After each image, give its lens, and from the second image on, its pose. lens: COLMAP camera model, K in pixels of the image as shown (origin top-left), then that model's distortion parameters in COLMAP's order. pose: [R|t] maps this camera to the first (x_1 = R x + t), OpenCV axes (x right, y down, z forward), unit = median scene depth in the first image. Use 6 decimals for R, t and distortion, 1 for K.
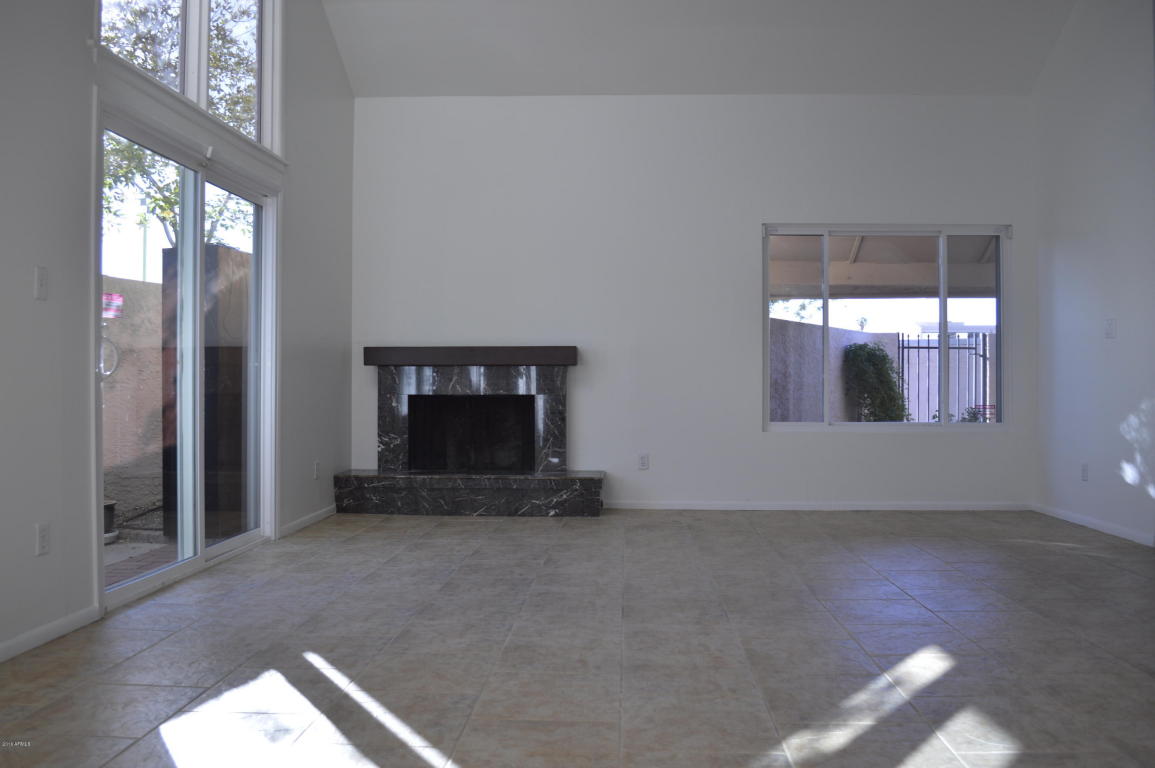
lens RADIAL K [[925.1, 0, 577.5], [0, 925.1, 384.0], [0, 0, 1]] dist [-0.077653, 0.005144]
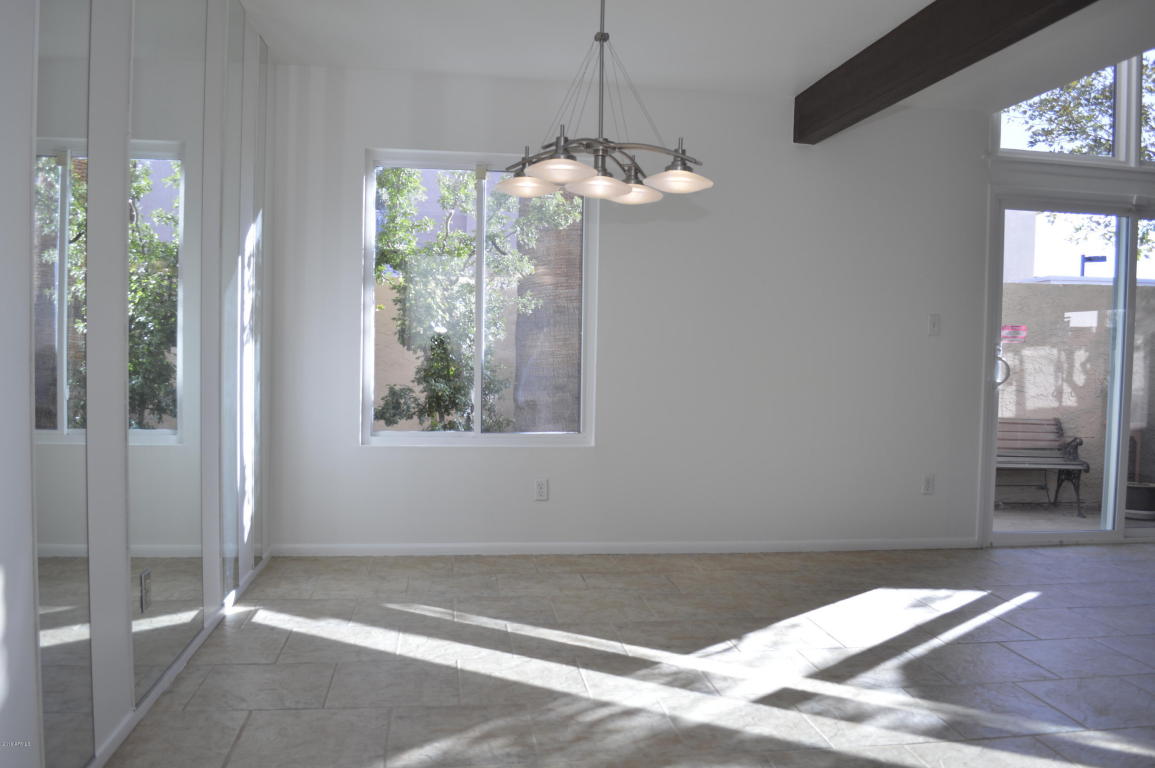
lens RADIAL K [[925.1, 0, 577.5], [0, 925.1, 384.0], [0, 0, 1]] dist [-0.077653, 0.005144]
pose [[0.195135, 0.048395, -0.979582, 0.431060], [-0.024992, 0.998703, 0.044361, -0.031295], [0.980458, 0.015826, 0.196091, 0.031605]]
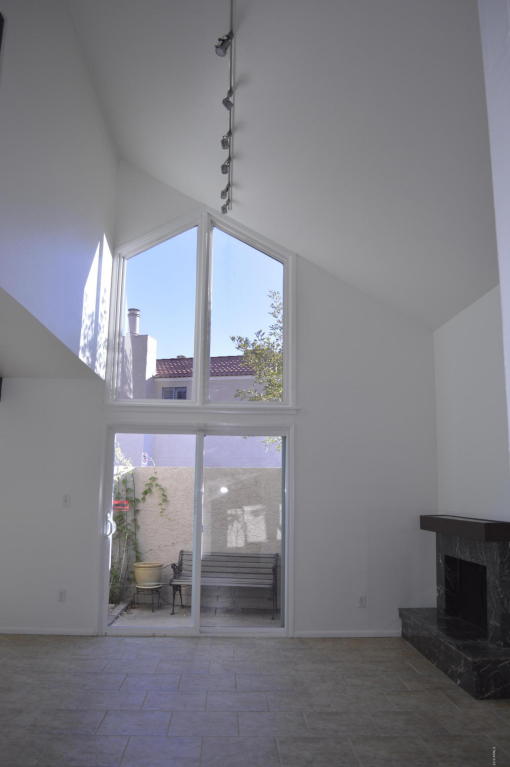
lens RADIAL K [[614.3, 0, 255.0], [0, 614.3, 383.5], [0, 0, 1]] dist [-0.077653, 0.005144]
pose [[0.103101, -0.169286, -0.980159, 0.675192], [-0.016726, 0.984976, -0.171878, -0.076387], [0.994530, 0.034115, 0.098721, 0.681228]]
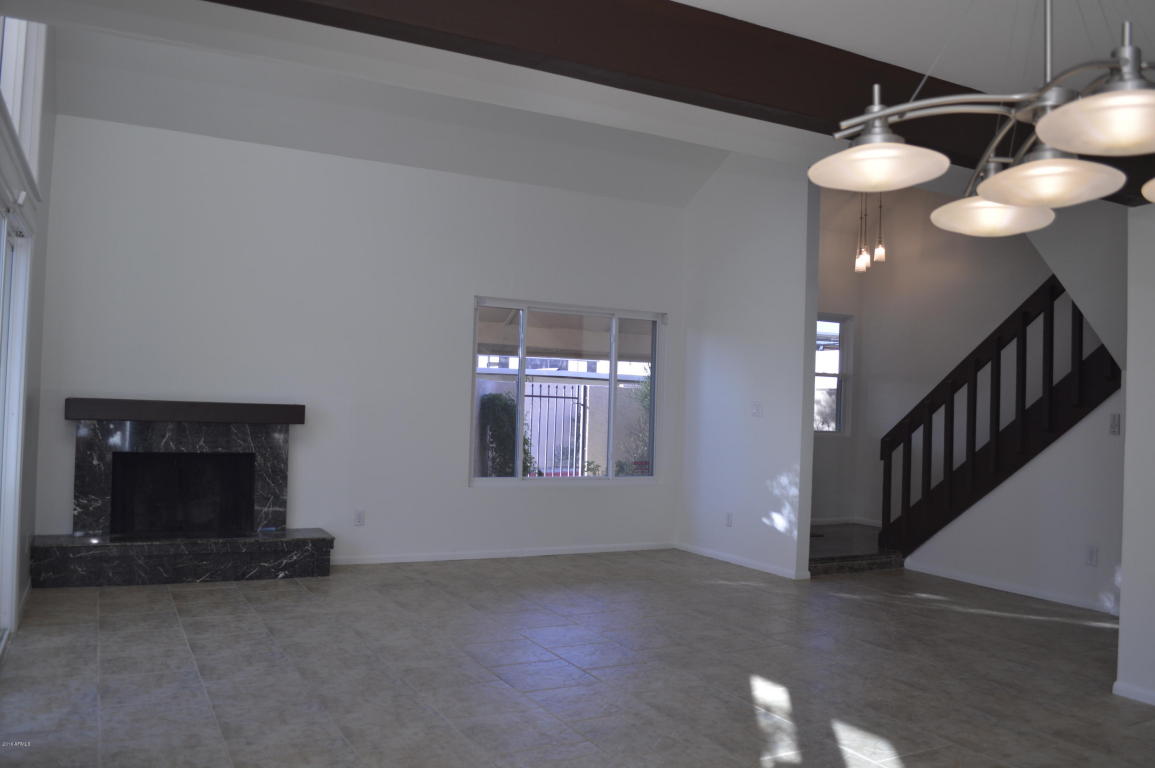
lens RADIAL K [[925.1, 0, 577.5], [0, 925.1, 384.0], [0, 0, 1]] dist [-0.077653, 0.005144]
pose [[0.858360, 0.037033, 0.511710, -0.261306], [-0.030277, 0.999310, -0.021534, -0.052197], [-0.512154, 0.002991, 0.858888, -0.000884]]
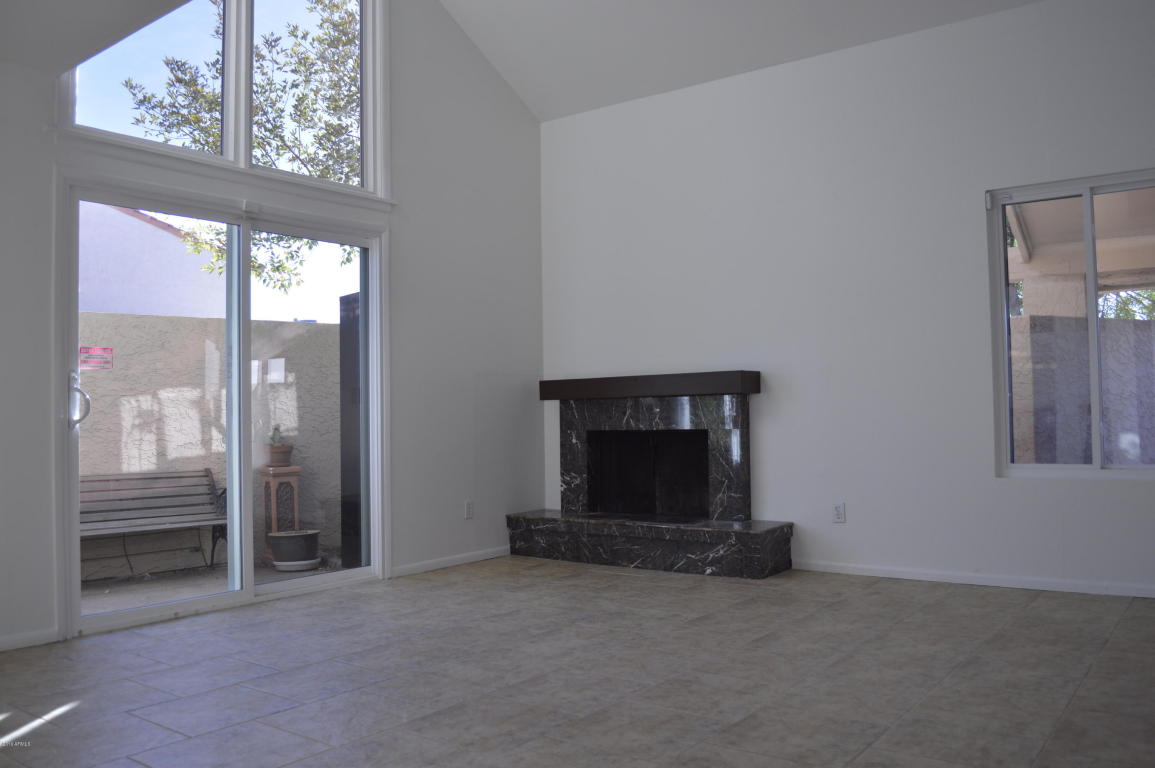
lens RADIAL K [[925.1, 0, 577.5], [0, 925.1, 384.0], [0, 0, 1]] dist [-0.077653, 0.005144]
pose [[0.830017, -0.036013, -0.556575, 0.341879], [0.019139, 0.999165, -0.036108, -0.001817], [0.557410, 0.019318, 0.830013, 0.235486]]
